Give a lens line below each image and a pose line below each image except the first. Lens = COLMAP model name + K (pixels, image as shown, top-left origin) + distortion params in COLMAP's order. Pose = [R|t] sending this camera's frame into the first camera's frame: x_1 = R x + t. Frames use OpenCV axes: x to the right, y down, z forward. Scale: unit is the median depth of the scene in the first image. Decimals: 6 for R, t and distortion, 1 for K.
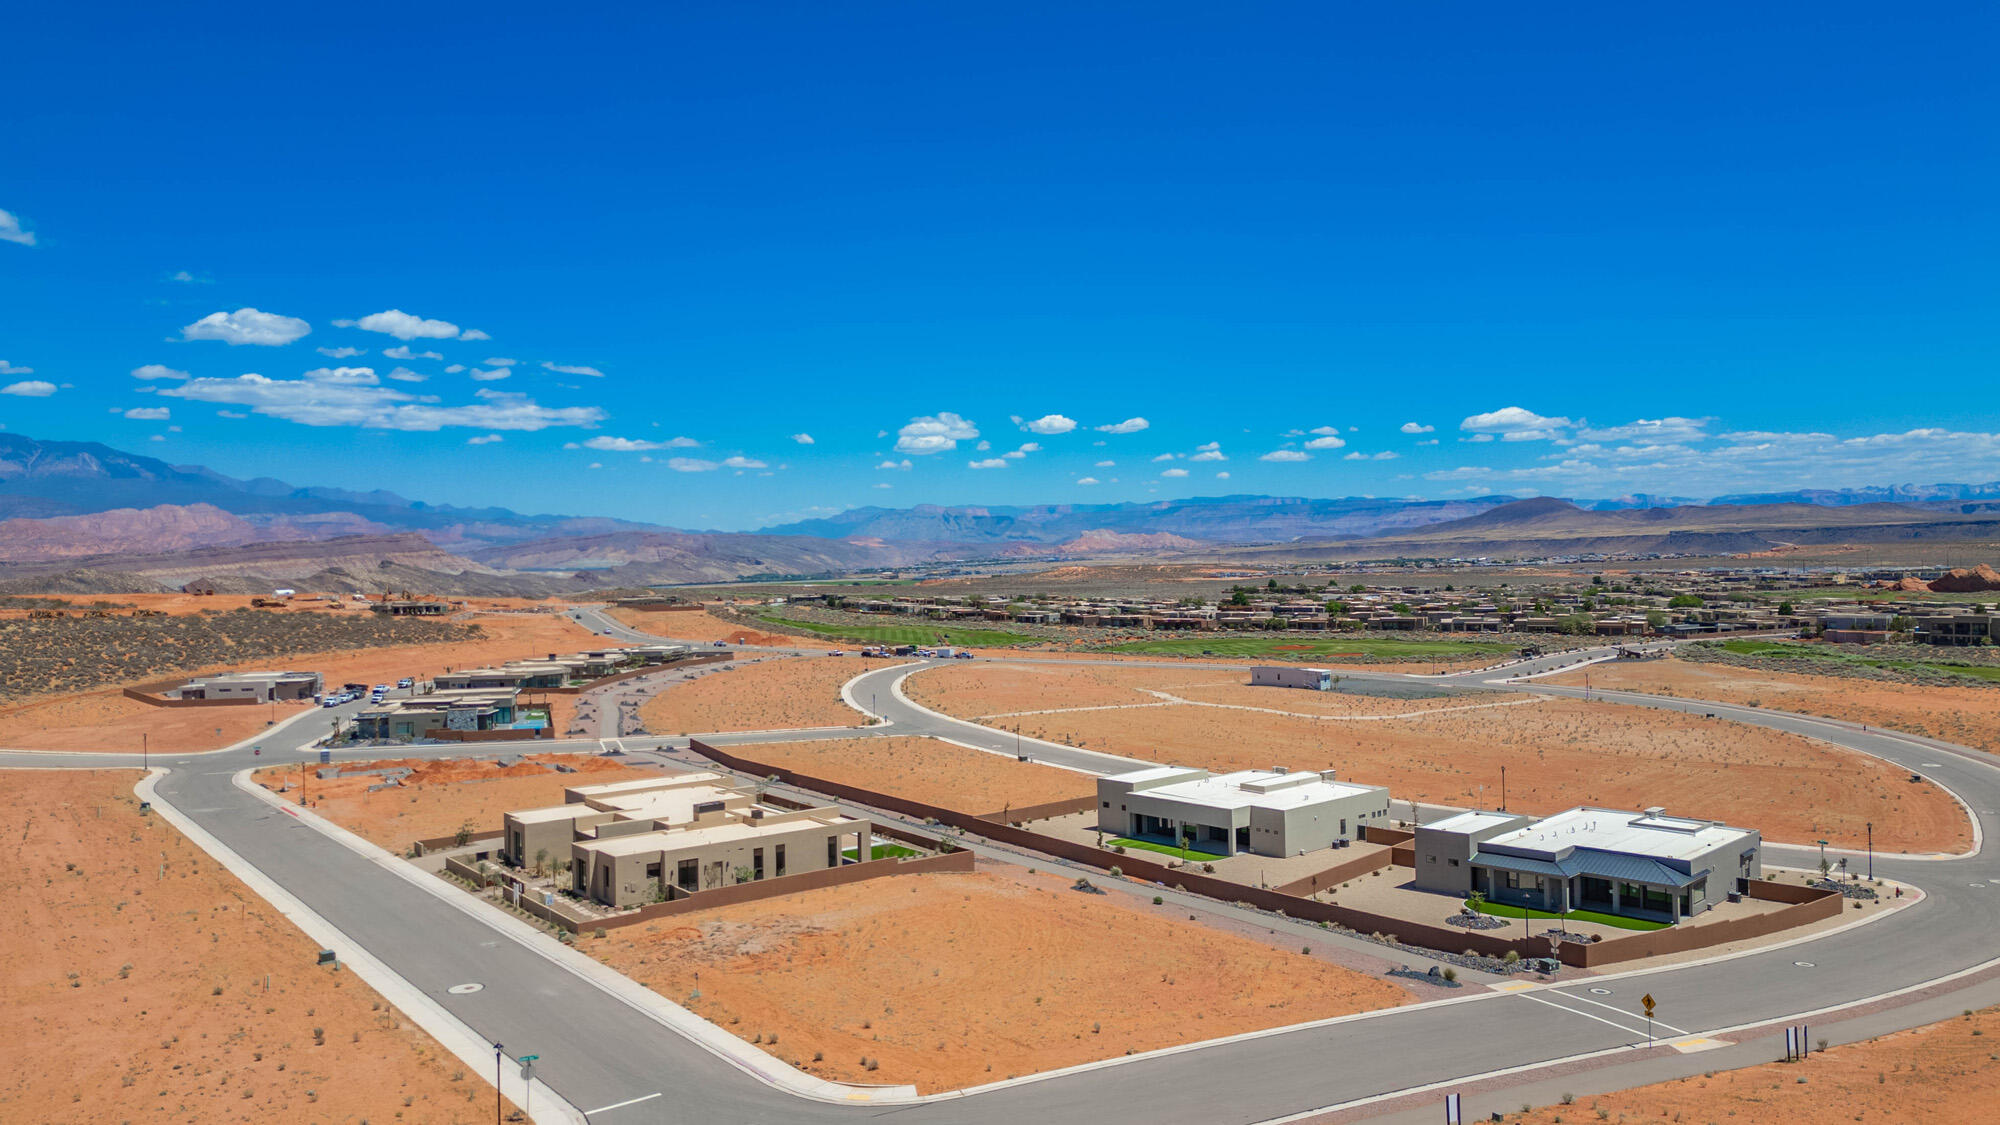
lens RADIAL K [[1444.0, 0, 1005.8], [0, 1444.0, 566.1], [0, 0, 1]] dist [0.047880, -0.002429]
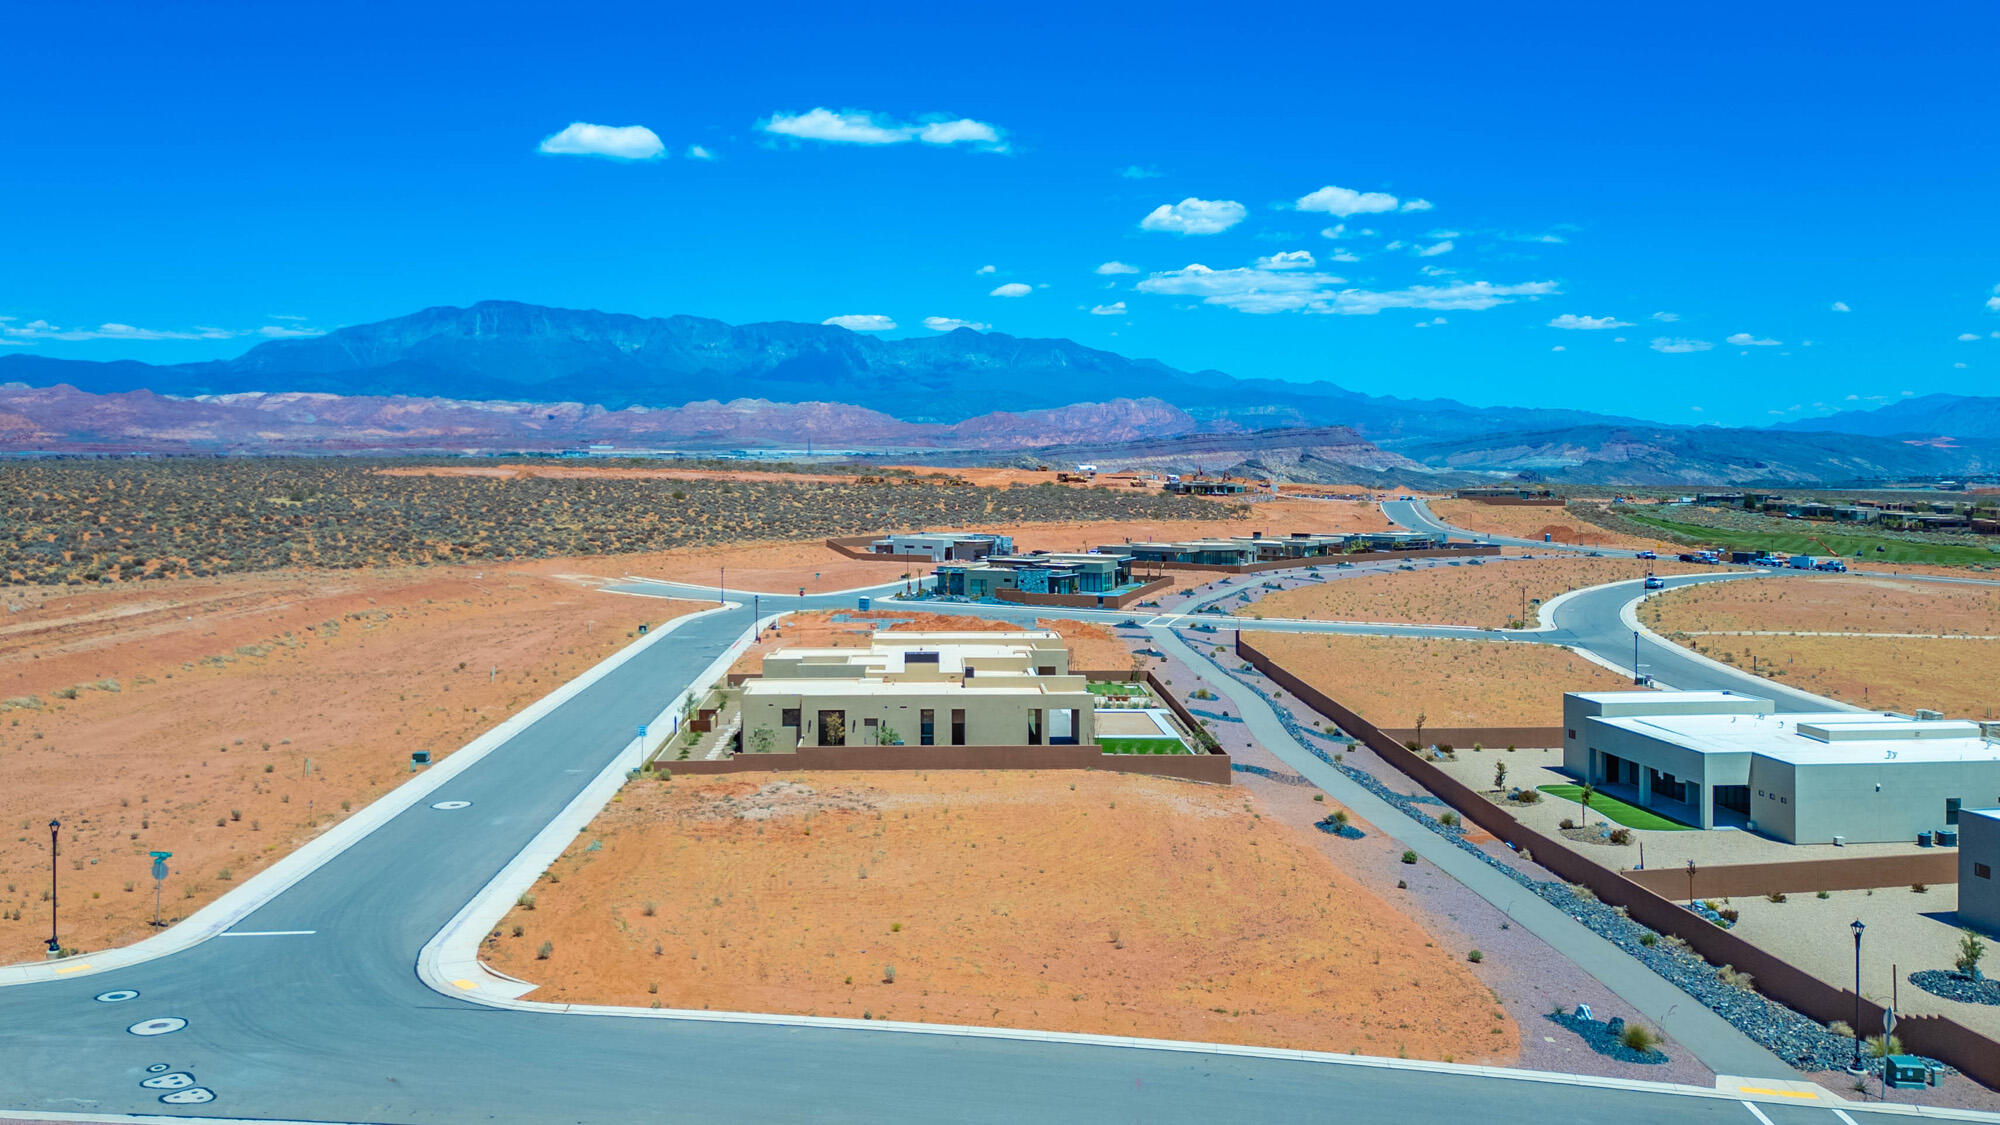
lens RADIAL K [[1644.8, 0, 960.2], [0, 1644.8, 467.7], [0, 0, 1]] dist [0.096271, -0.108014]
pose [[0.812844, 0.019608, -0.582151, 0.307479], [-0.019126, 0.999793, 0.006969, 0.048312], [0.582167, 0.005469, 0.813051, 0.238423]]
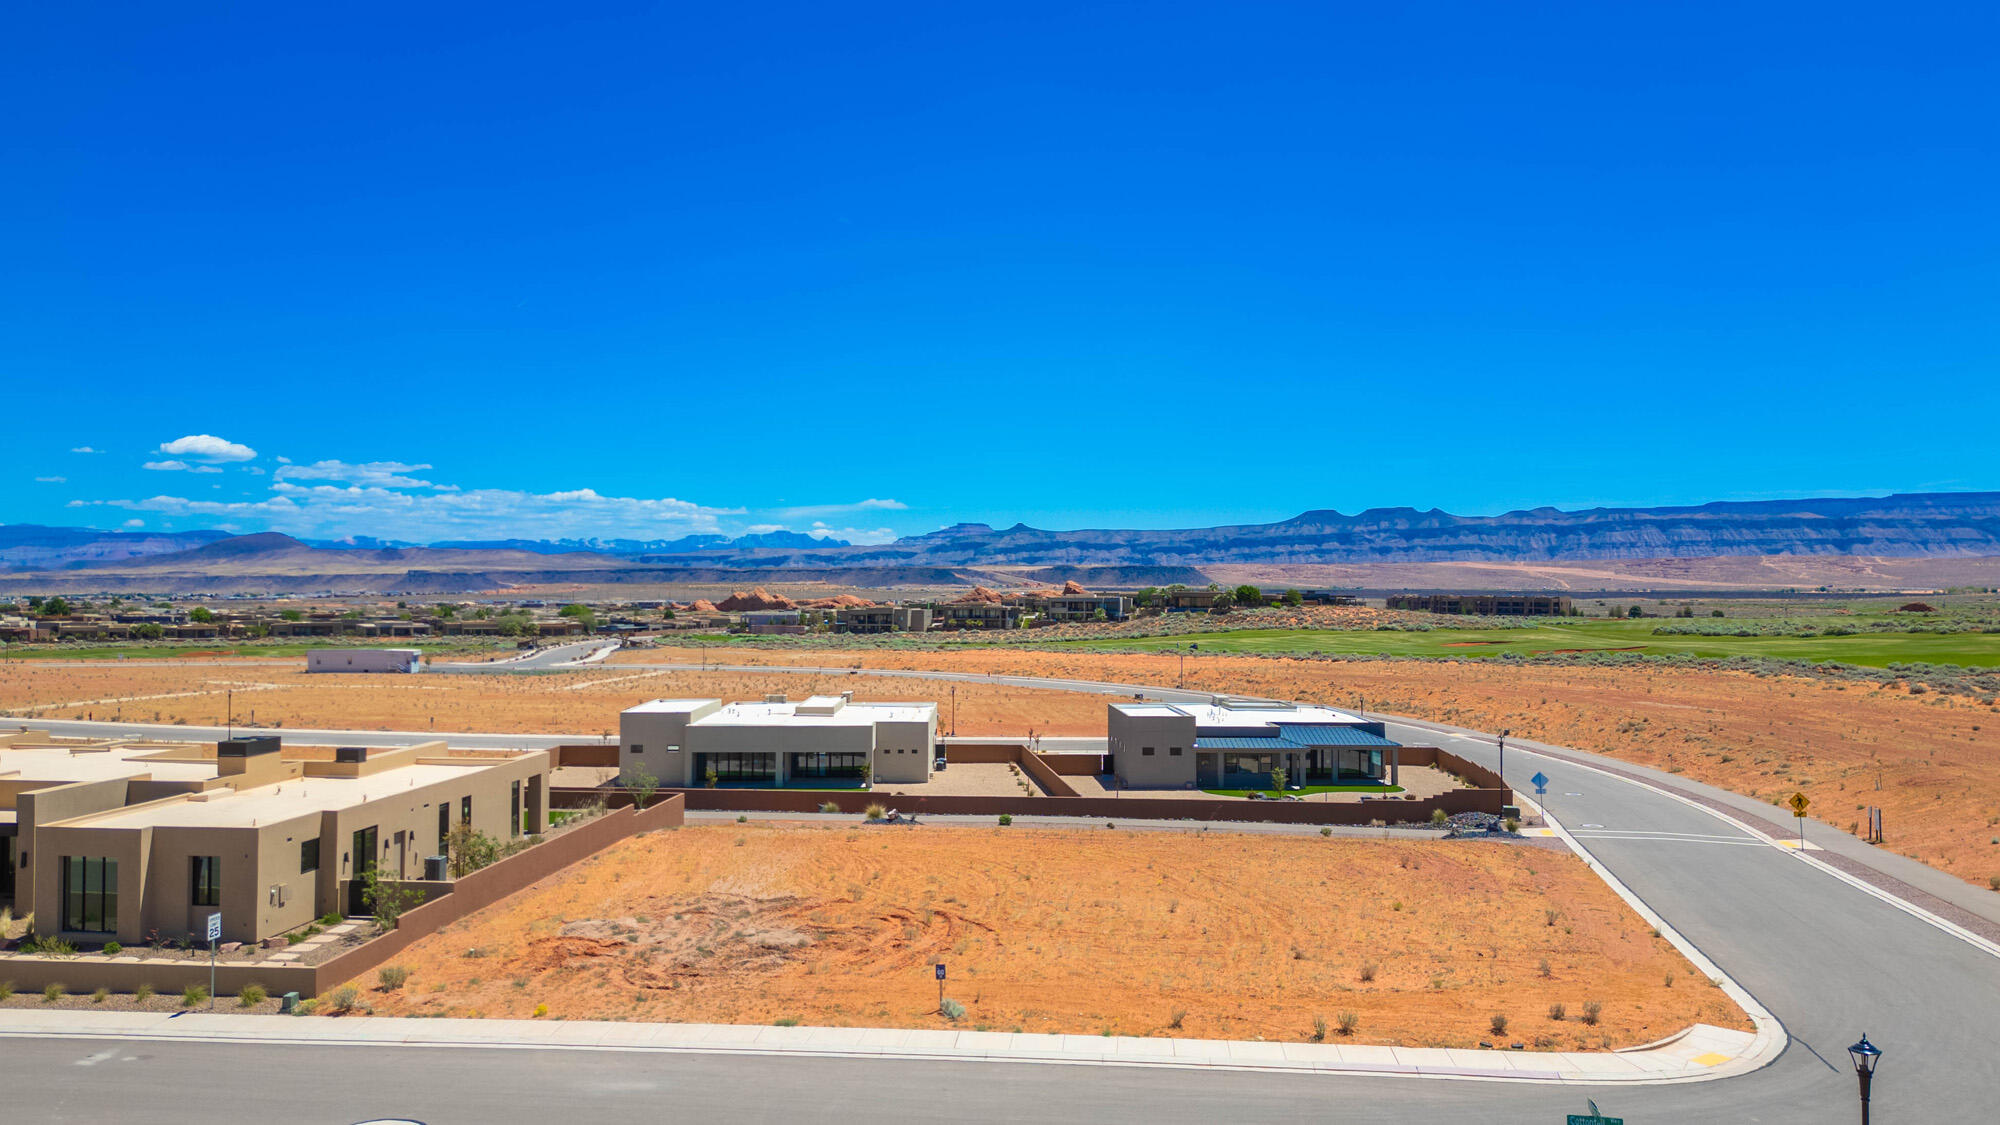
lens RADIAL K [[1440.9, 0, 985.5], [0, 1440.9, 553.2], [0, 0, 1]] dist [0.092379, -0.106957]
pose [[0.686868, 0.036120, 0.725884, -0.354304], [-0.009258, 0.999118, -0.040955, 0.106734], [-0.726723, 0.021410, 0.686597, 0.427049]]
